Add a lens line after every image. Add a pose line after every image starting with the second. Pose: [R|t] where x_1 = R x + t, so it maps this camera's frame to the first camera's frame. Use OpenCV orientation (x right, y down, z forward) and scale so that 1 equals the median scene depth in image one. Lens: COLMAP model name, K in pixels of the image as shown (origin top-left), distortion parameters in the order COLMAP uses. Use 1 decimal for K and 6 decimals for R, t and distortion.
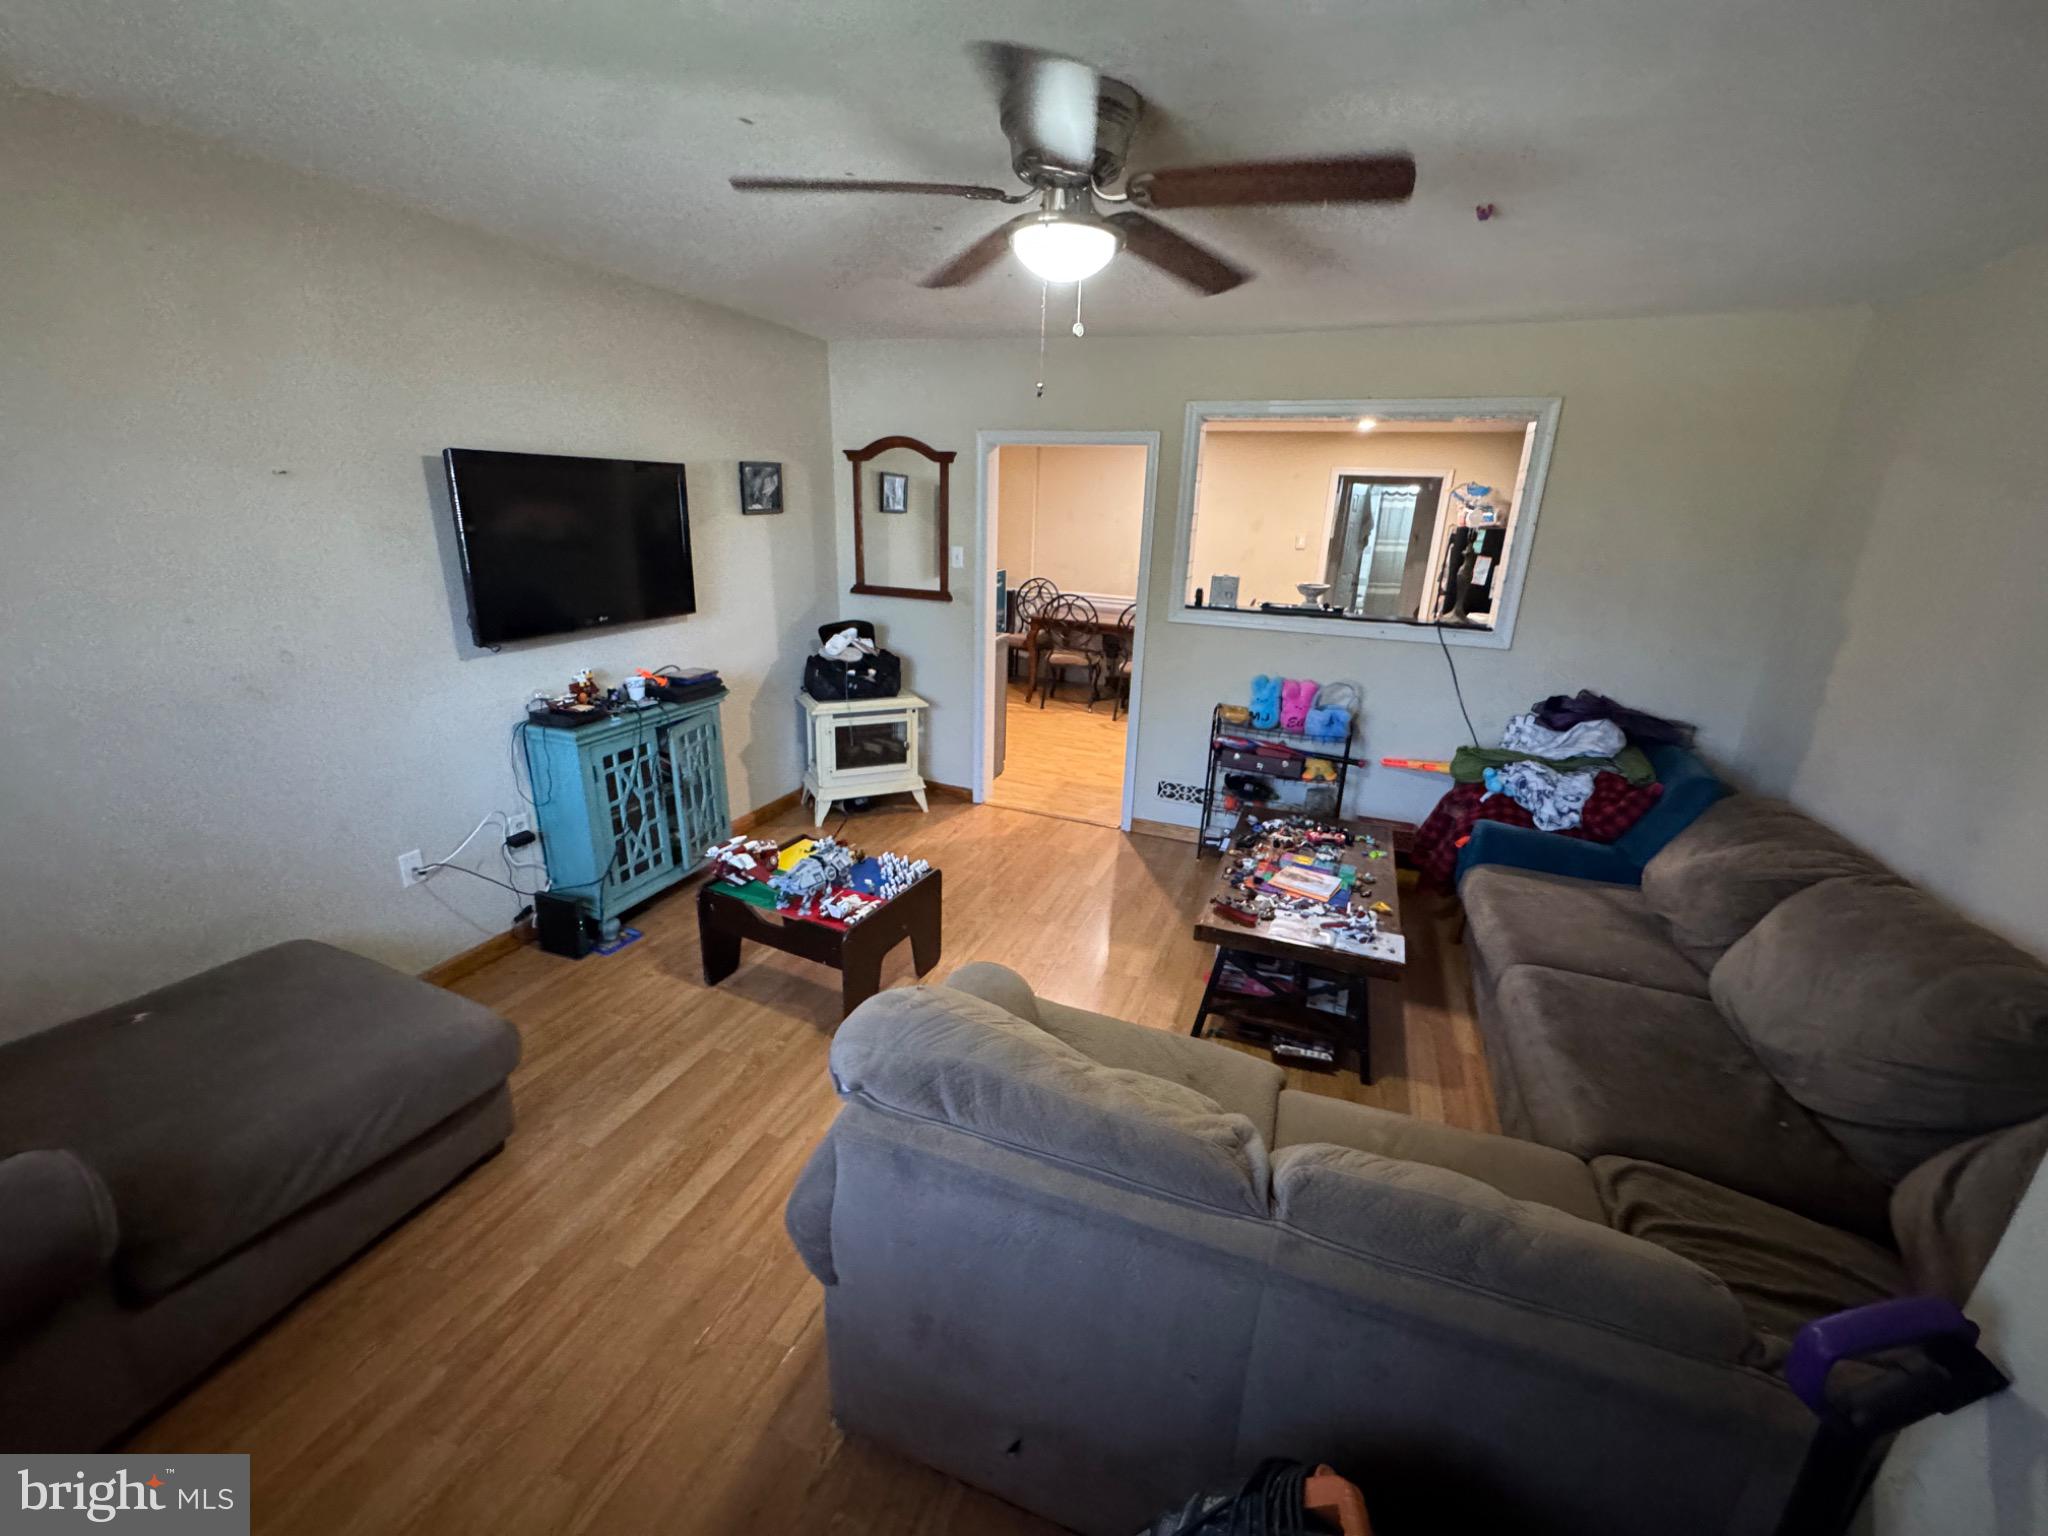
lens RADIAL K [[826.7, 0, 1024.0], [0, 826.7, 768.0], [0, 0, 1]] dist [-0.001252, -0.000080]
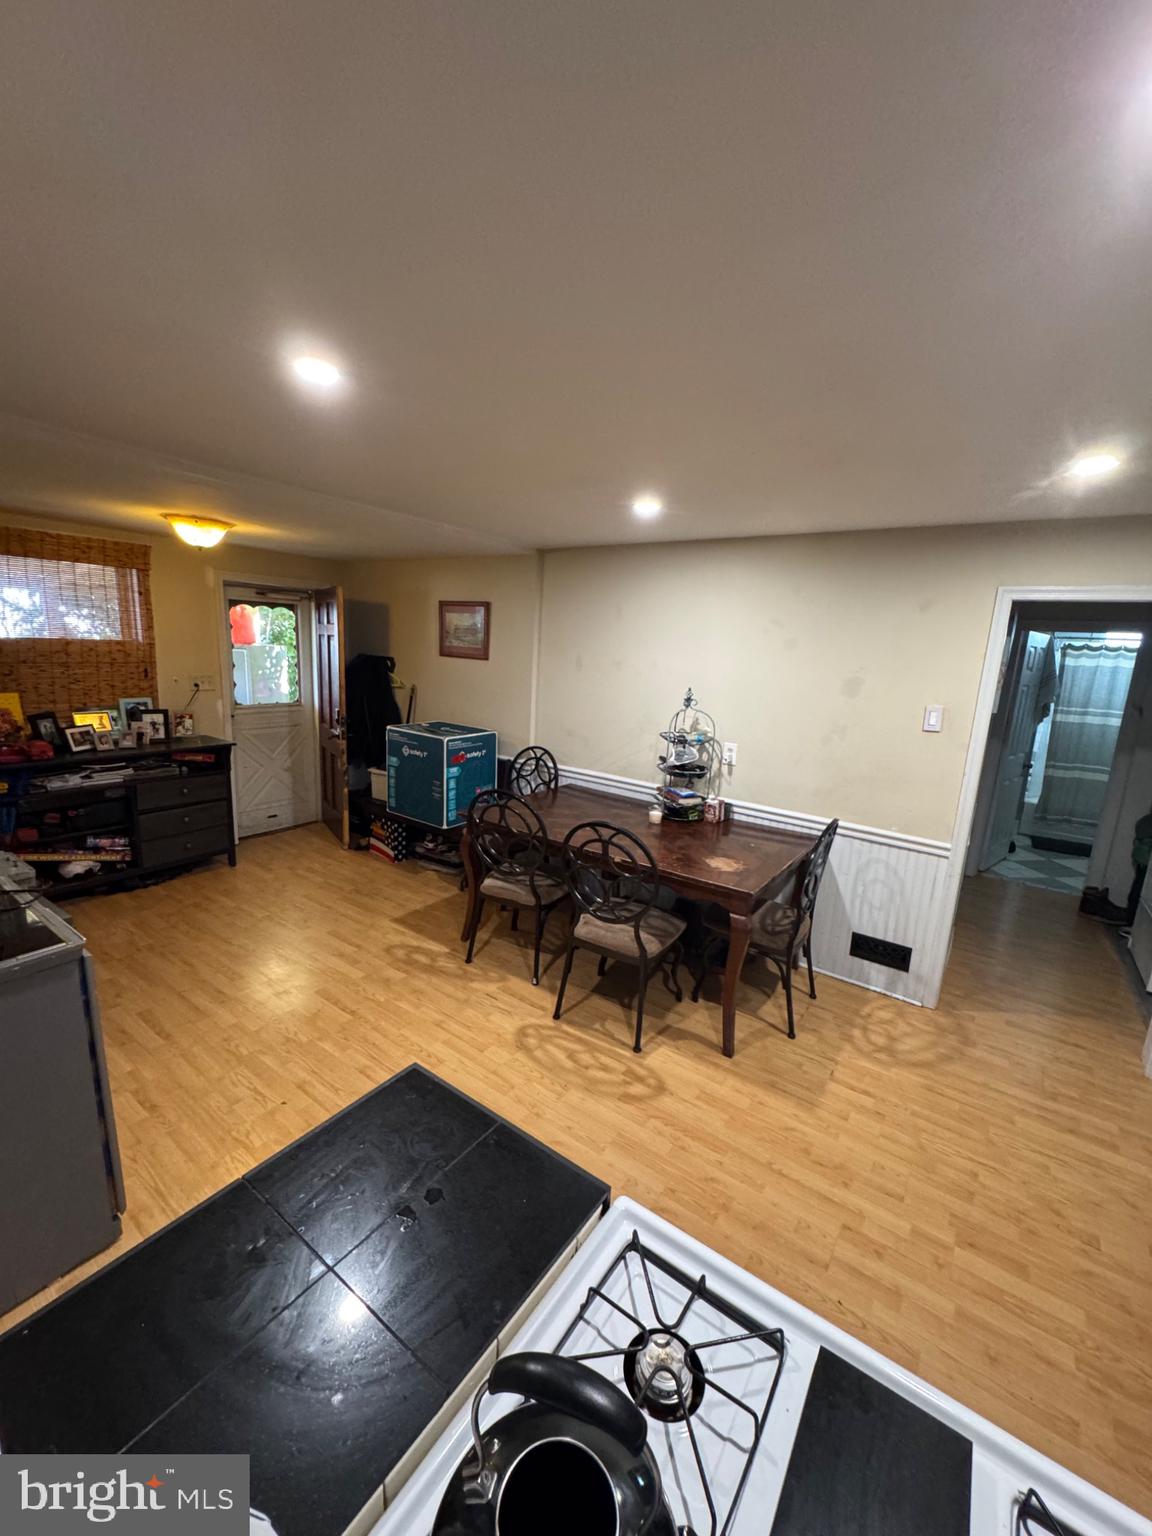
lens RADIAL K [[620.0, 0, 576.0], [0, 620.0, 768.0], [0, 0, 1]] dist [-0.001252, -0.000080]
pose [[0.970745, 0.063212, -0.231645, 0.200840], [-0.092620, 0.988642, -0.118354, -0.169997], [0.221532, 0.136347, 0.965574, 0.549033]]
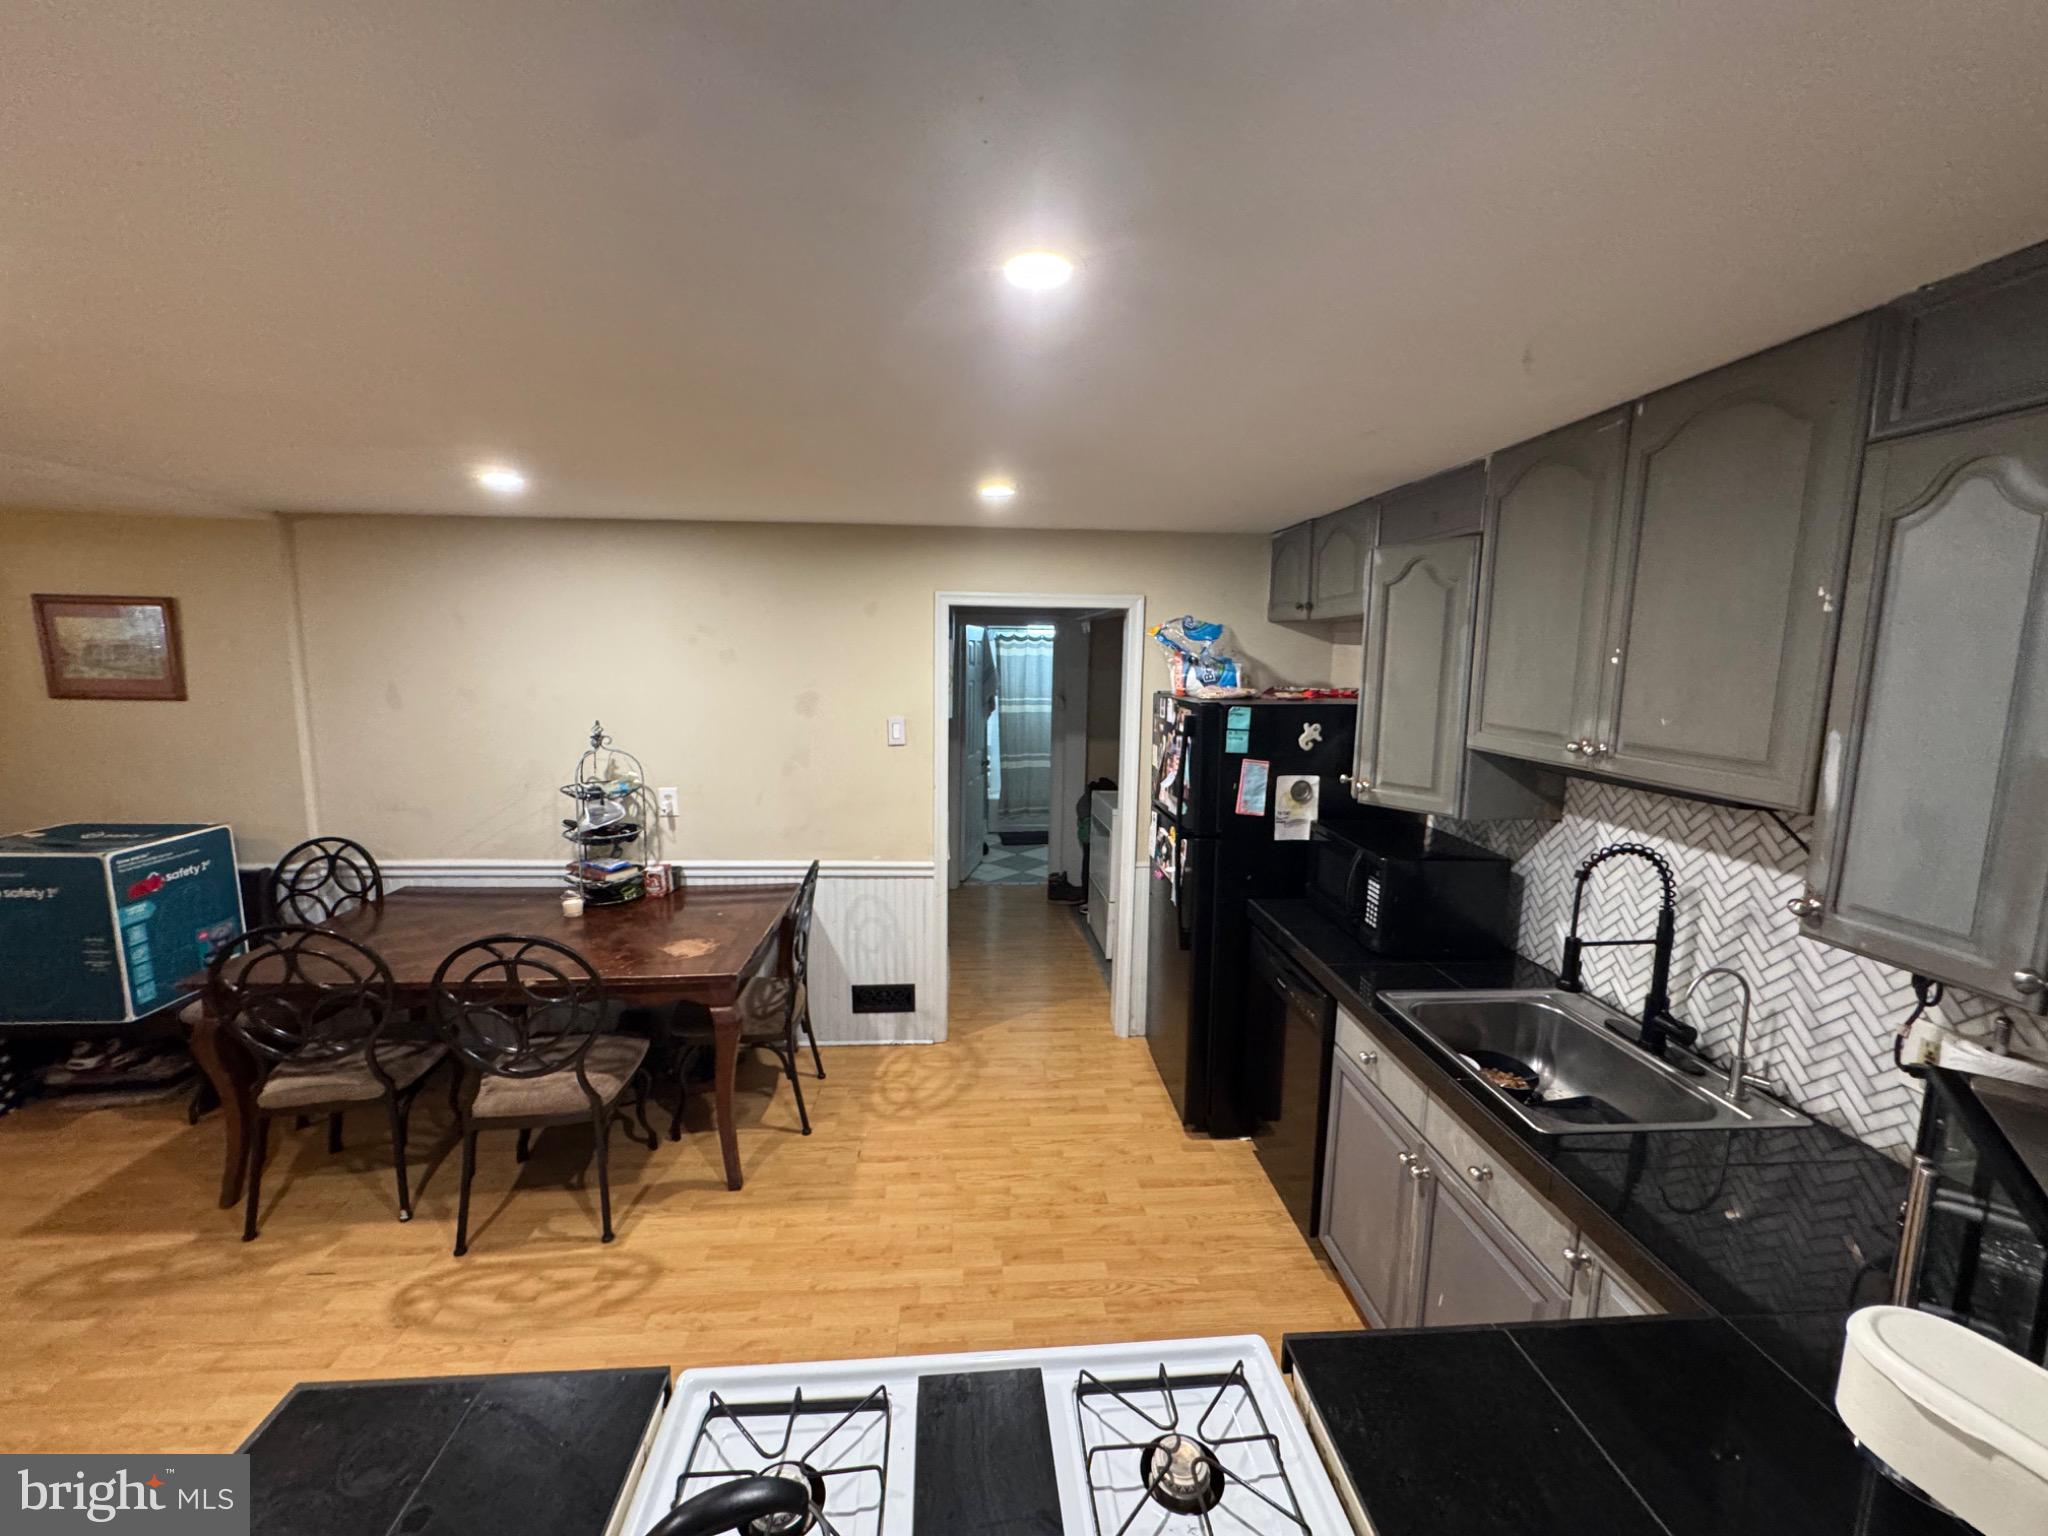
lens RADIAL K [[826.7, 0, 1024.0], [0, 826.7, 768.0], [0, 0, 1]] dist [-0.001252, -0.000080]
pose [[0.900597, -0.083264, 0.426606, 0.186831], [0.152286, 0.979714, -0.130267, -0.173648], [-0.407106, 0.182284, 0.895007, 0.515427]]
